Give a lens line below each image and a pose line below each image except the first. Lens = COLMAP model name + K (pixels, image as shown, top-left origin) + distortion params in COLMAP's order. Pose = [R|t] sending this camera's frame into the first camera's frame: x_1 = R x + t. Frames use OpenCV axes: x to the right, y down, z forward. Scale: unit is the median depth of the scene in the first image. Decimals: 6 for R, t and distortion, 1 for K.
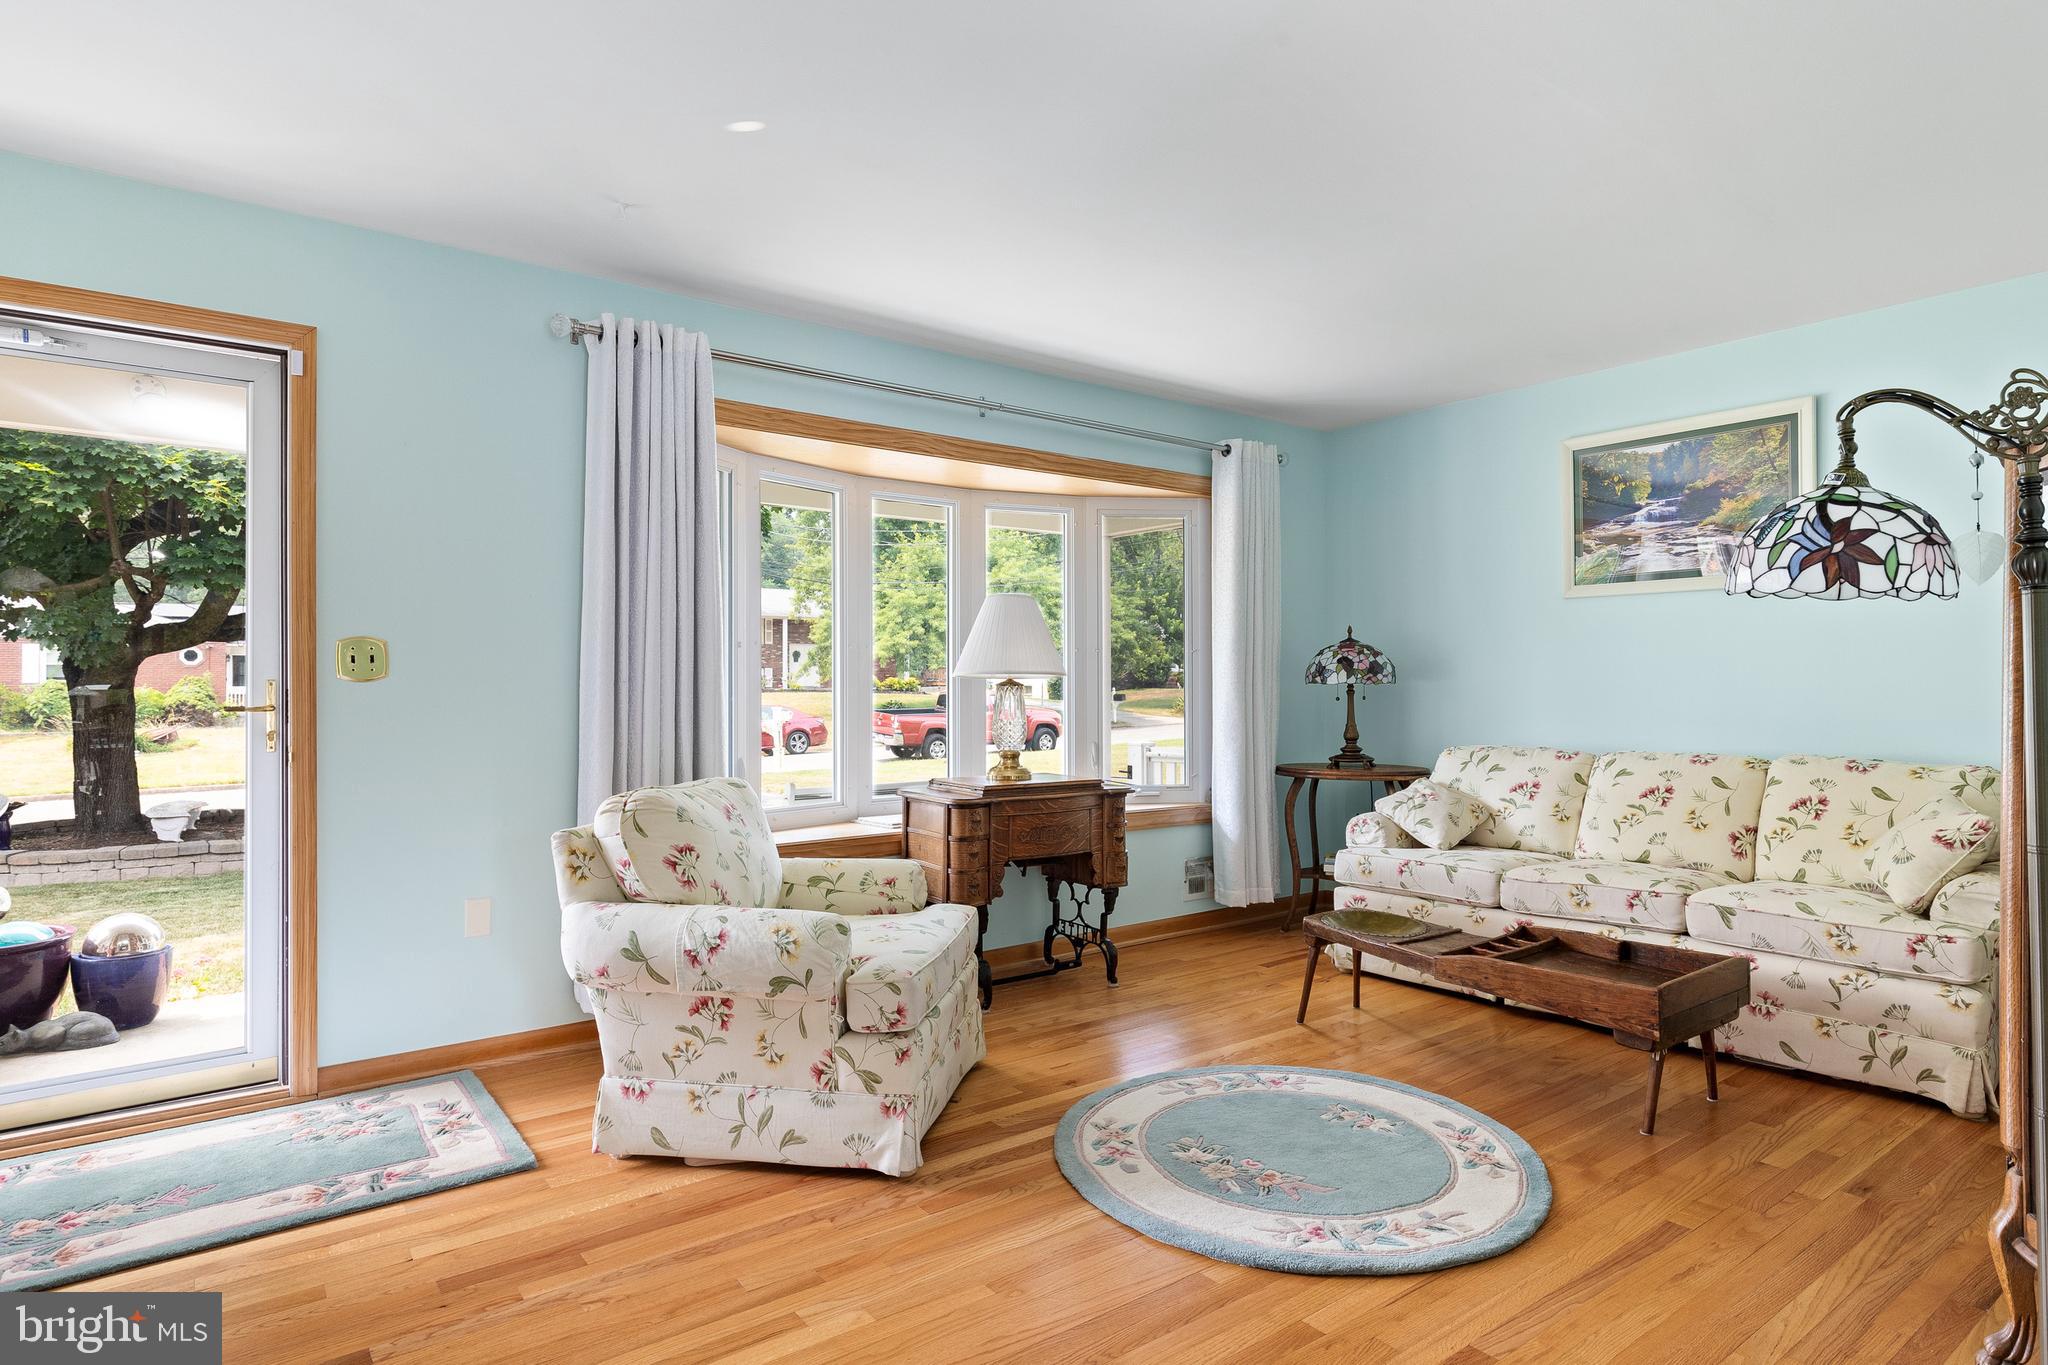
lens RADIAL K [[1101.9, 0, 1037.4], [0, 1101.9, 671.7], [0, 0, 1]] dist [-0.000978, 0.000327]
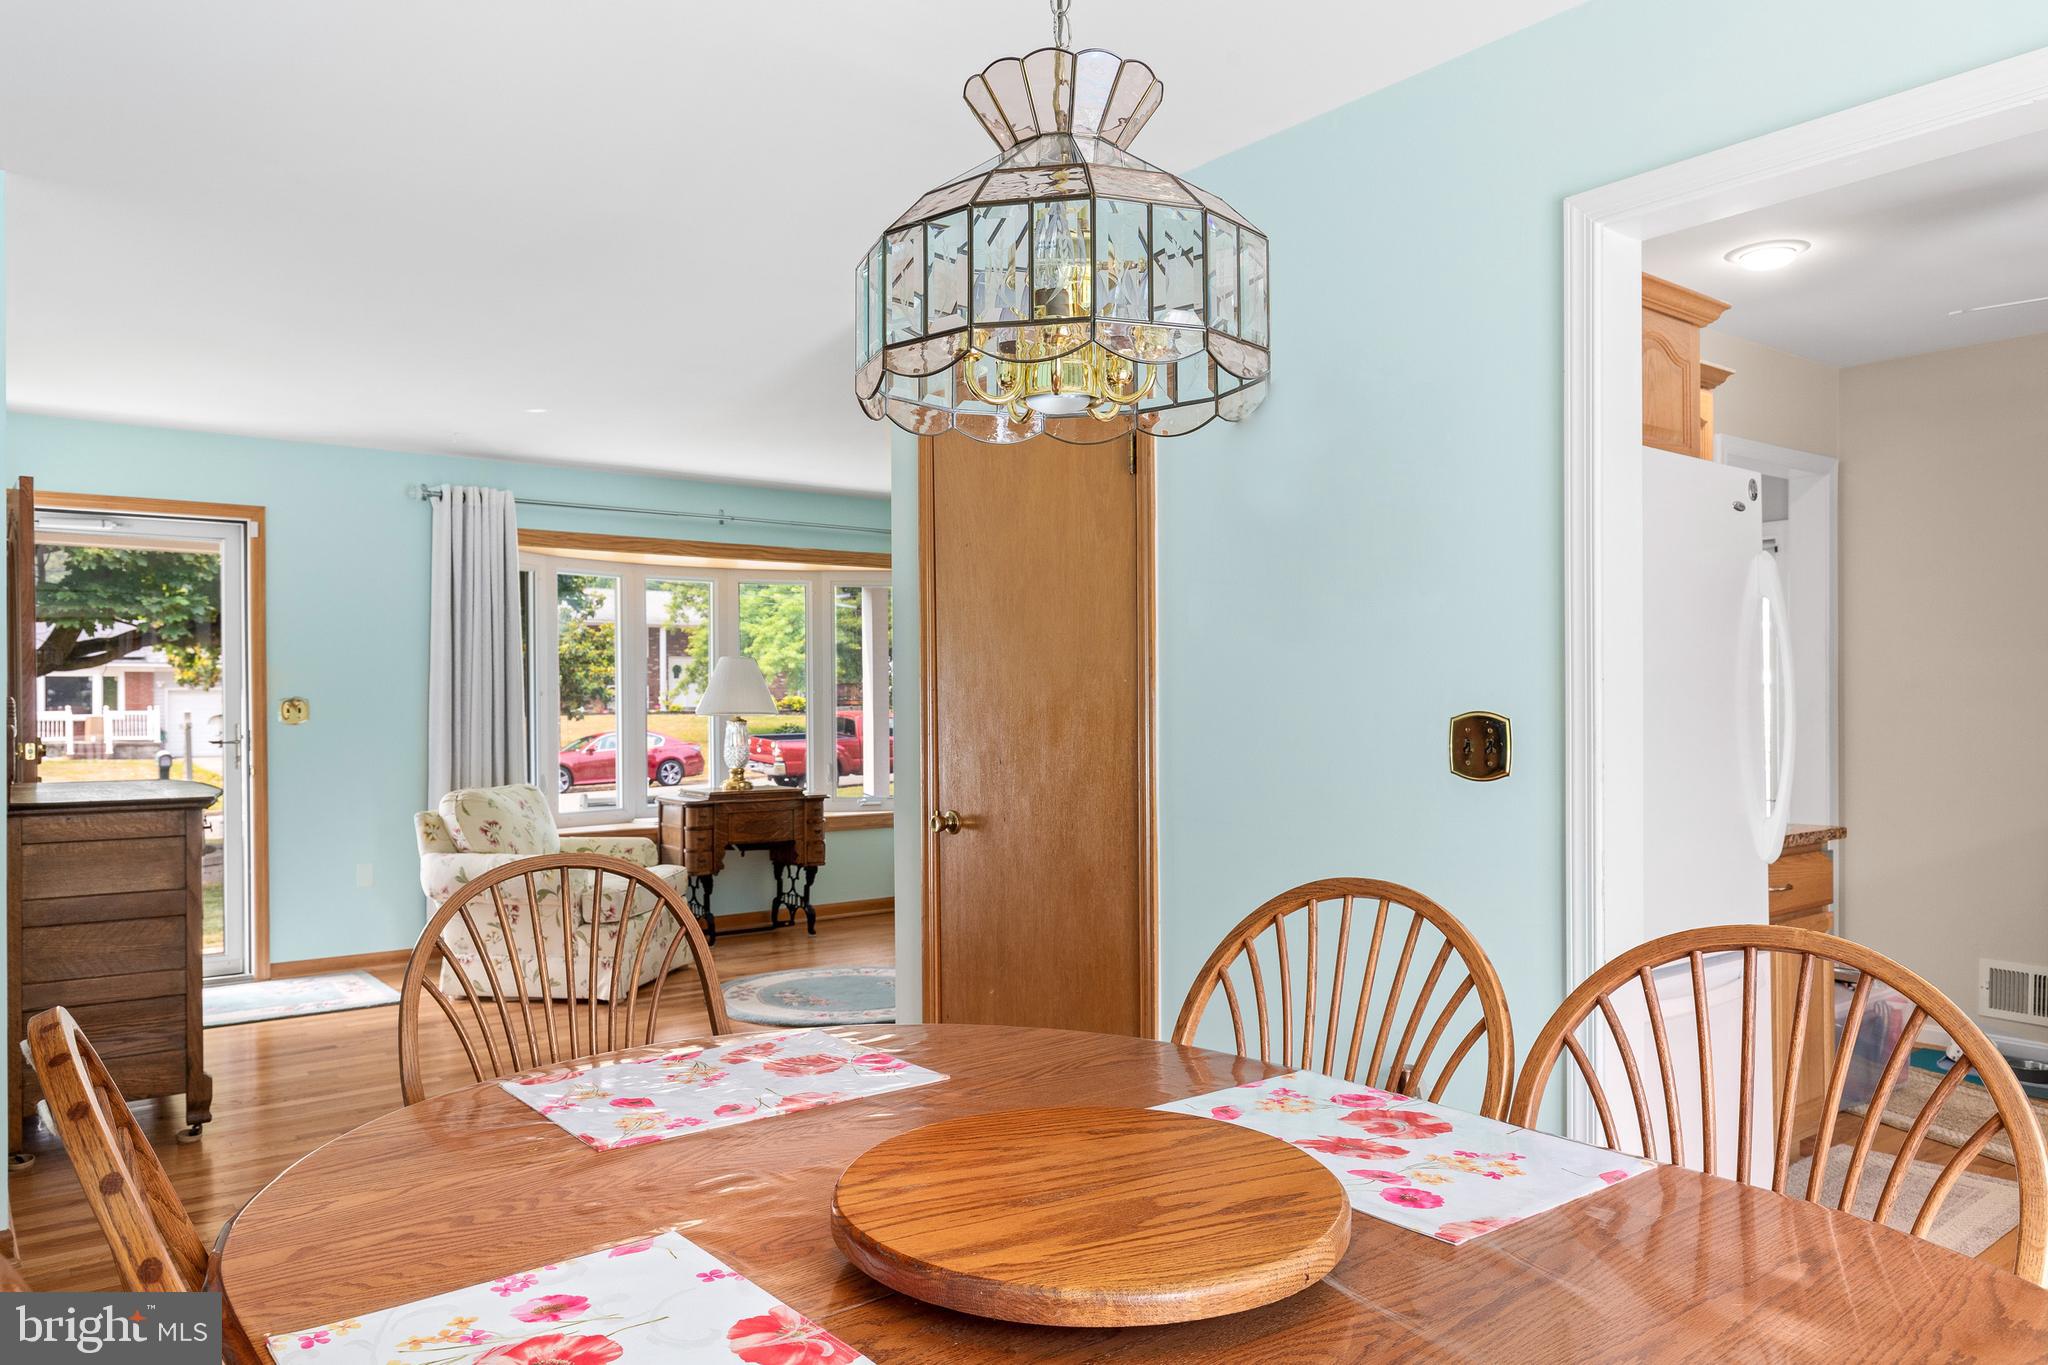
lens RADIAL K [[1460.8, 0, 1024.0], [0, 1460.8, 682.5], [0, 0, 1]] dist [-0.001478, 0.002366]
pose [[0.999976, -0.006699, 0.001503, 0.343880], [0.006698, 0.999977, 0.001193, -0.037309], [-0.001511, -0.001183, 0.999998, -0.866906]]
